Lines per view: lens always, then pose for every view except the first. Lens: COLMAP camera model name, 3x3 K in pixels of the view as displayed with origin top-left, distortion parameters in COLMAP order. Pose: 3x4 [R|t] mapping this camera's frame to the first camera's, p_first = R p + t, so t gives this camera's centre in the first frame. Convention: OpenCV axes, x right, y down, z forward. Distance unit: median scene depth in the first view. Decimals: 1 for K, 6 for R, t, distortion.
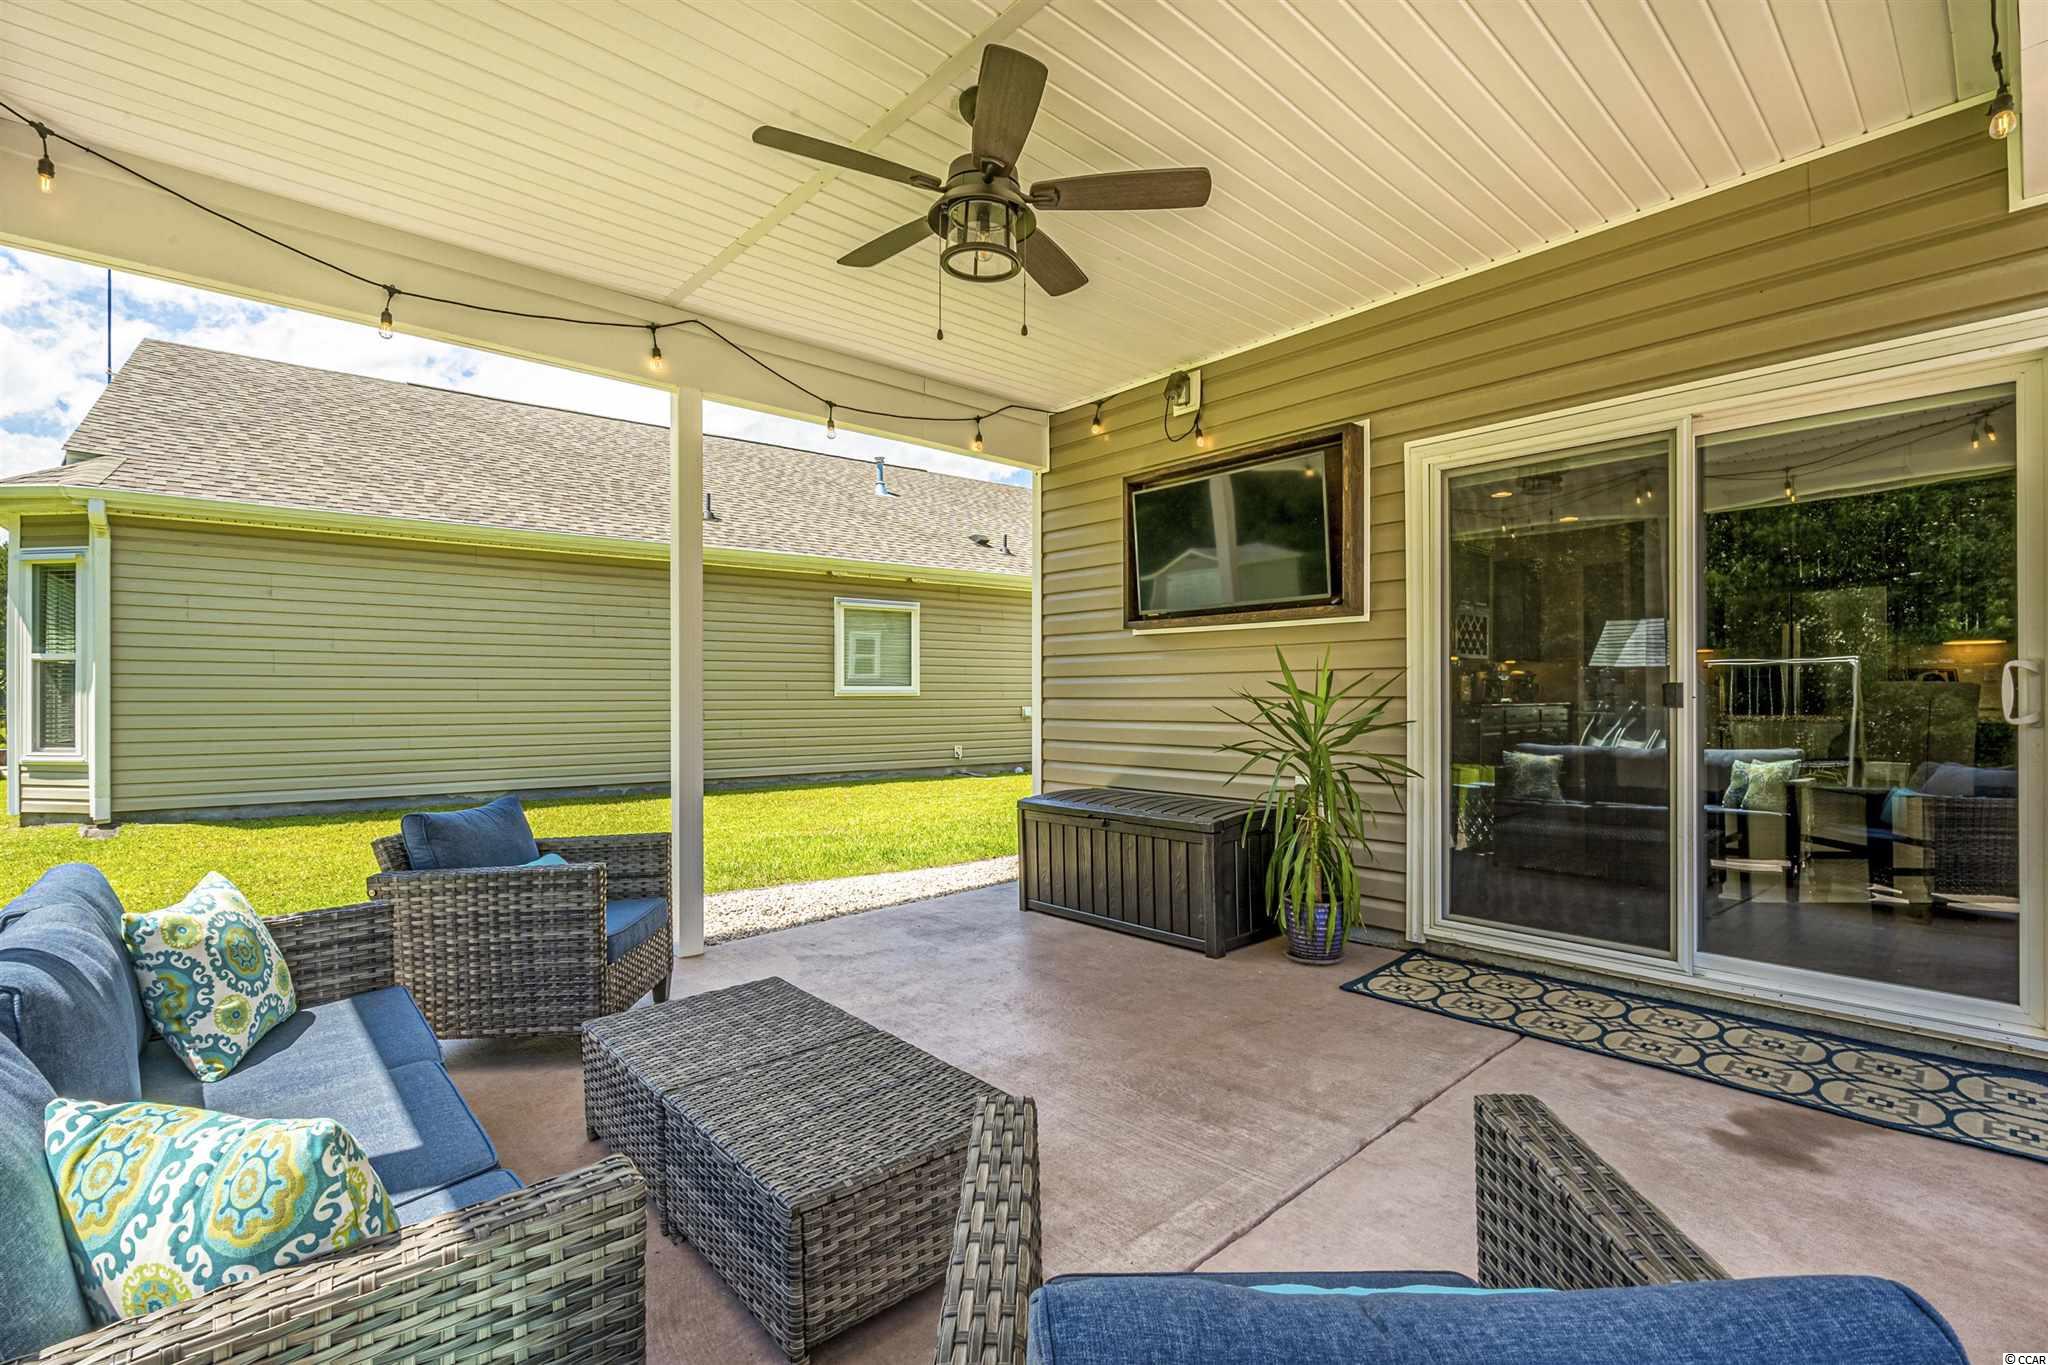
lens RADIAL K [[927.0, 0, 1024.0], [0, 927.0, 682.5], [0, 0, 1]] dist [-0.002424, -0.000206]
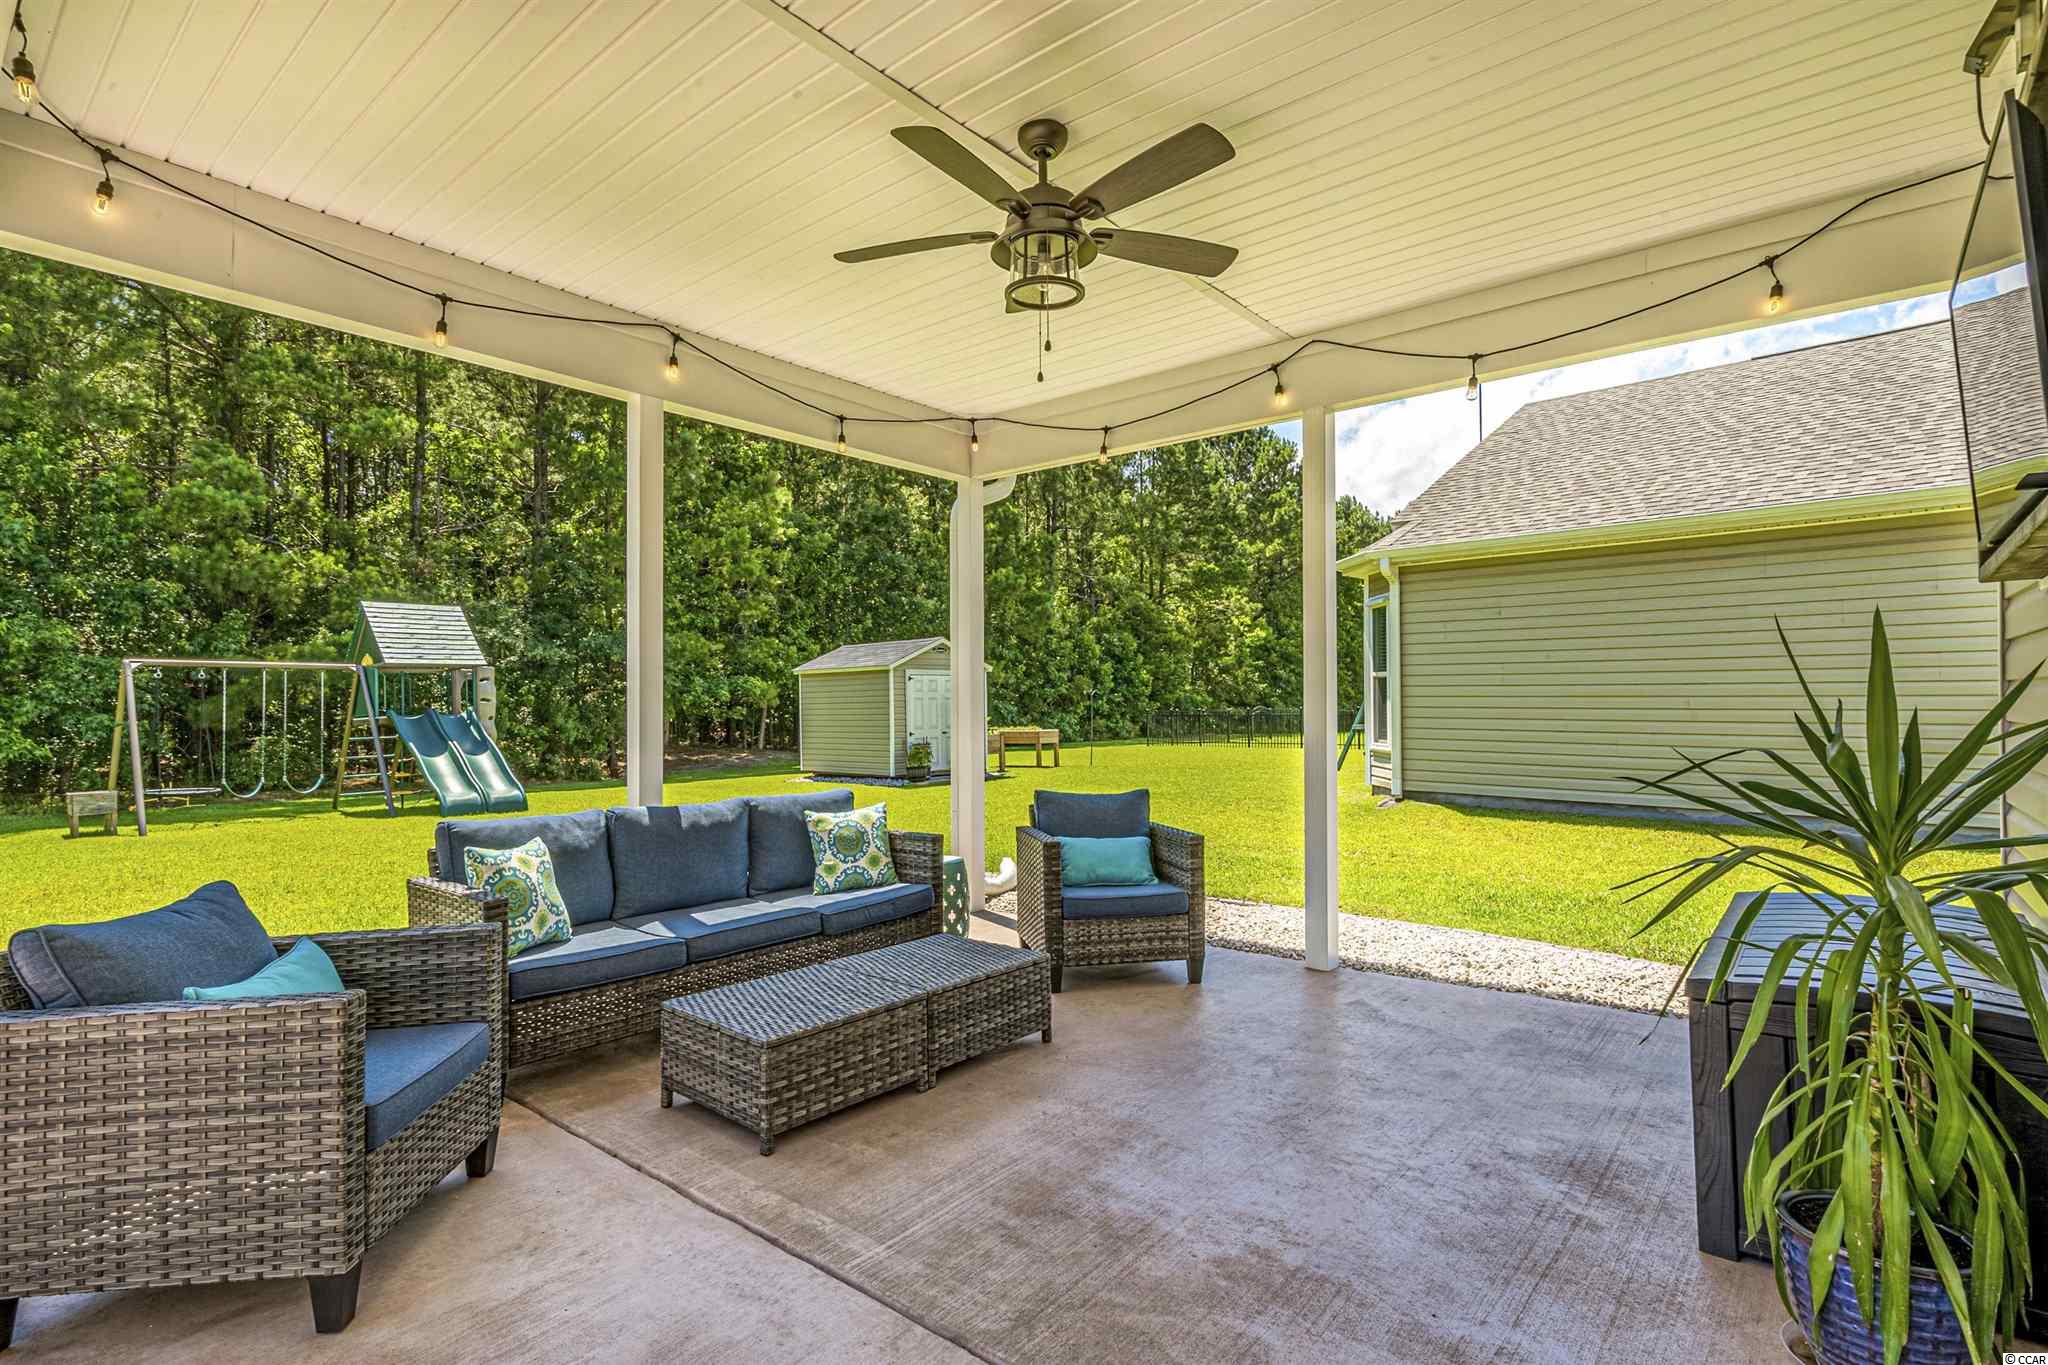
lens RADIAL K [[973.4, 0, 1024.0], [0, 973.4, 682.5], [0, 0, 1]] dist [-0.001023, -0.000173]
pose [[0.139872, -0.015690, -0.990045, 0.515114], [0.016792, 0.999768, -0.013471, -0.007446], [0.990027, -0.014741, 0.140103, 0.425481]]
